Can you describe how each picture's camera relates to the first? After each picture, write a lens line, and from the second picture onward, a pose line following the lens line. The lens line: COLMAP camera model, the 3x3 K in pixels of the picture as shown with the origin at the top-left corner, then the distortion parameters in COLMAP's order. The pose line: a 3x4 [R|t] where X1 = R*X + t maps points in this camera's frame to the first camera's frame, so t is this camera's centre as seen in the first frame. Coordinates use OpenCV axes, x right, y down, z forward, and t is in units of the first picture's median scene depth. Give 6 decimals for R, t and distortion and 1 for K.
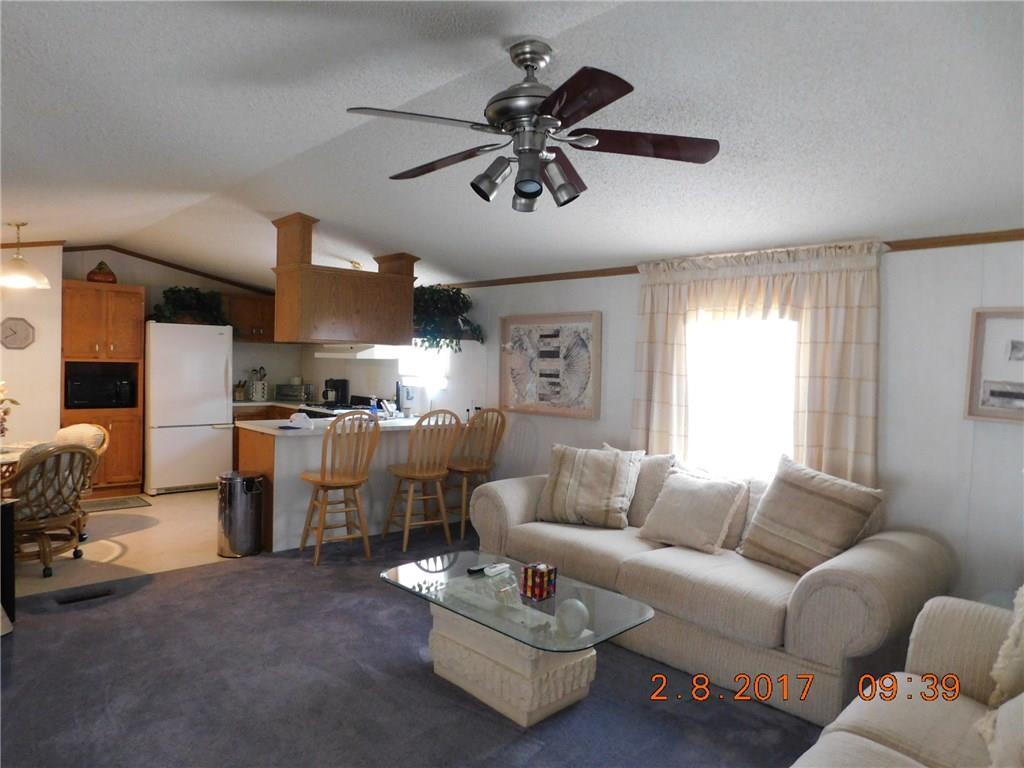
lens RADIAL K [[678.3, 0, 514.9], [0, 678.3, 382.5], [0, 0, 1]] dist [-0.068979, 0.053050]
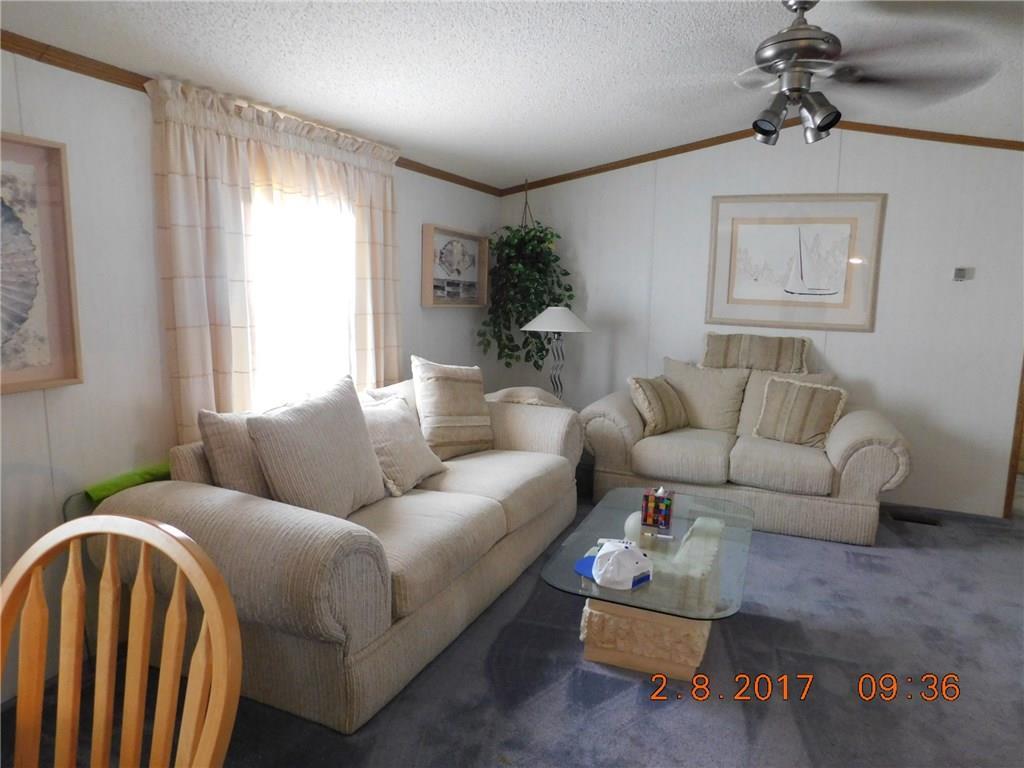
lens RADIAL K [[678.3, 0, 515.9], [0, 678.3, 382.7], [0, 0, 1]] dist [-0.068979, 0.053050]
pose [[-0.406102, -0.172123, 0.897471, -0.480240], [-0.005097, 0.982512, 0.186127, -0.037659], [-0.913813, 0.071013, -0.399878, 1.040983]]
